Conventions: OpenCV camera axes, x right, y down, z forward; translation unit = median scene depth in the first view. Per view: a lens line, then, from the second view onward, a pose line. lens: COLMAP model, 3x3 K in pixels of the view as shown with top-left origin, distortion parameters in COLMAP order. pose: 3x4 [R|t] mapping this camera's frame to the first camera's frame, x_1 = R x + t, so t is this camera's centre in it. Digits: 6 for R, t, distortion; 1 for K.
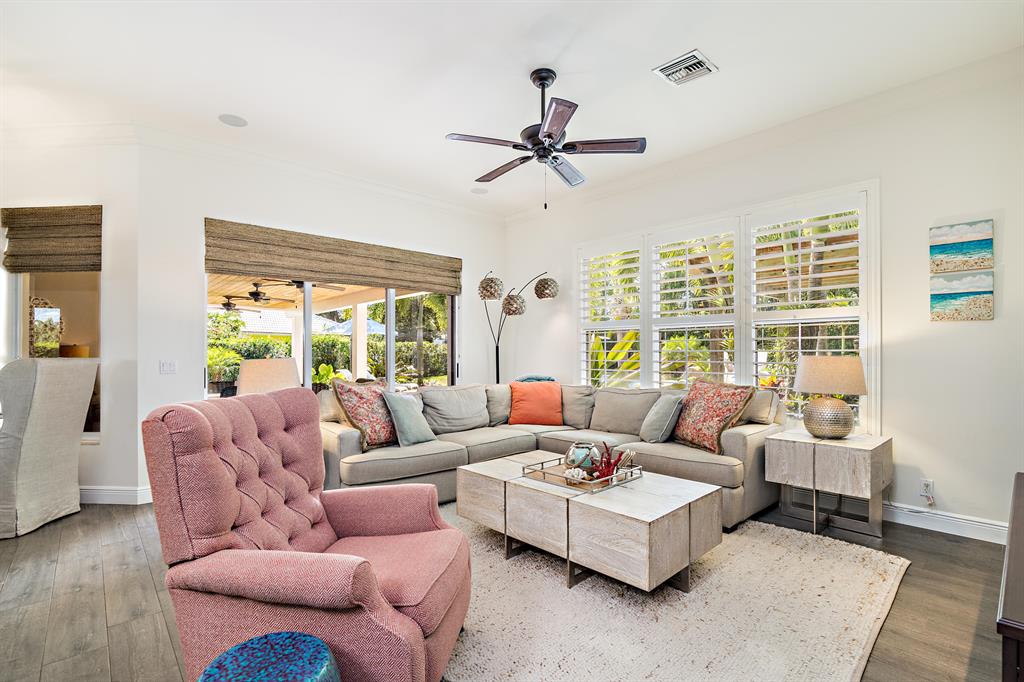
lens RADIAL K [[477.5, 0, 516.9], [0, 477.5, 355.8], [0, 0, 1]] dist [-0.005473, -0.000136]
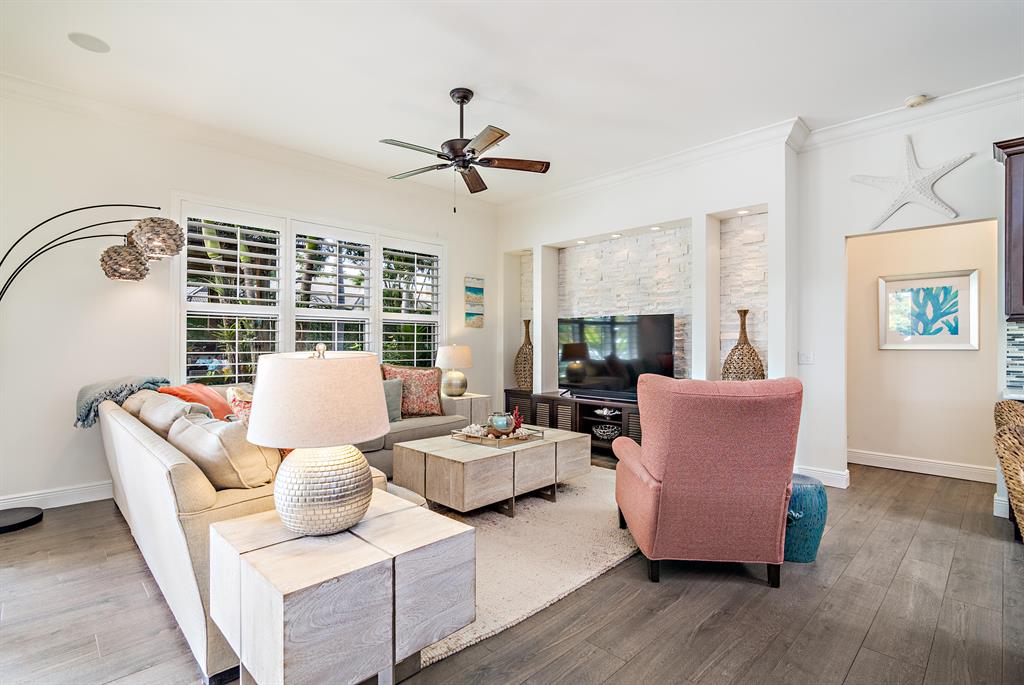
lens RADIAL K [[485.8, 0, 509.7], [0, 485.8, 341.0], [0, 0, 1]] dist [-0.010829, 0.000798]
pose [[-0.036423, 0.010537, 0.999281, -1.048915], [0.008980, 0.999907, -0.010216, 0.003234], [-0.999296, 0.008601, -0.036514, 0.906541]]
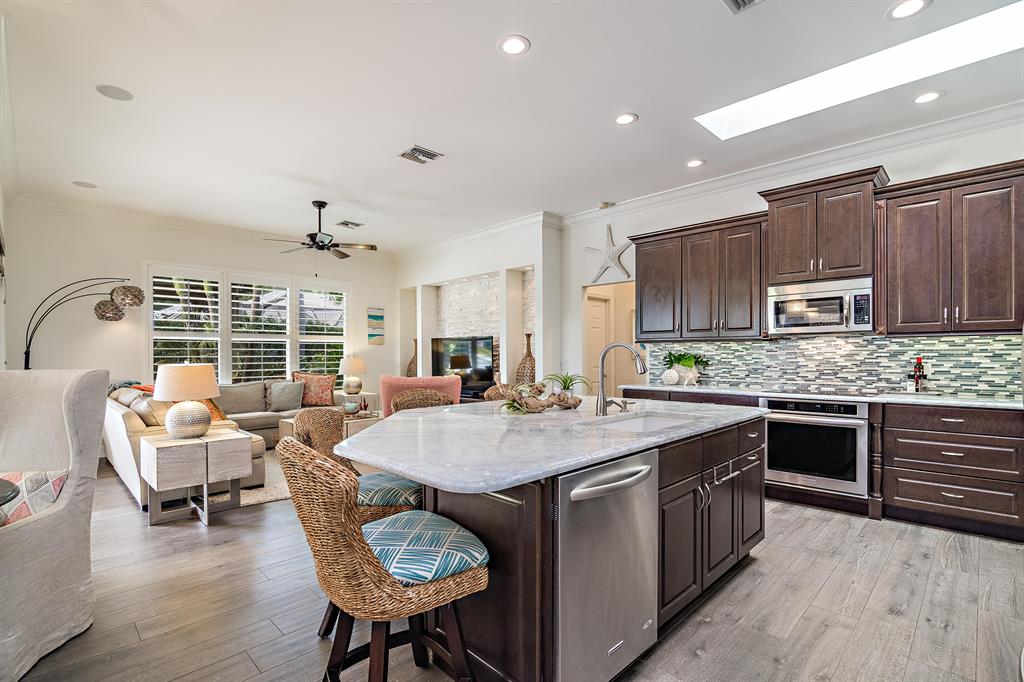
lens RADIAL K [[477.5, 0, 516.9], [0, 477.5, 355.8], [0, 0, 1]] dist [-0.005473, -0.000136]
pose [[-0.052396, 0.001429, 0.998625, -1.742295], [0.015483, 0.999880, -0.000618, 0.001669], [-0.998506, 0.015429, -0.052412, 0.342902]]
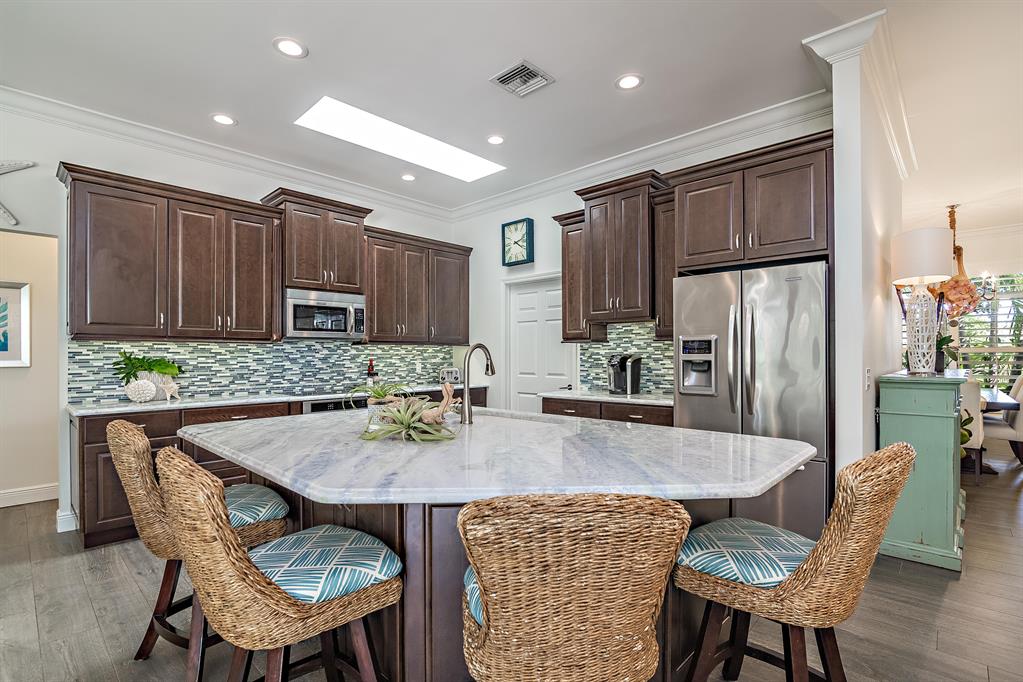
lens RADIAL K [[477.0, 0, 516.4], [0, 477.0, 355.8], [0, 0, 1]] dist [-0.005473, -0.000136]
pose [[-0.998235, 0.011273, -0.058304, -0.983646], [0.010681, 0.999888, 0.010453, -0.004232], [0.058415, 0.009812, -0.998244, 0.906770]]
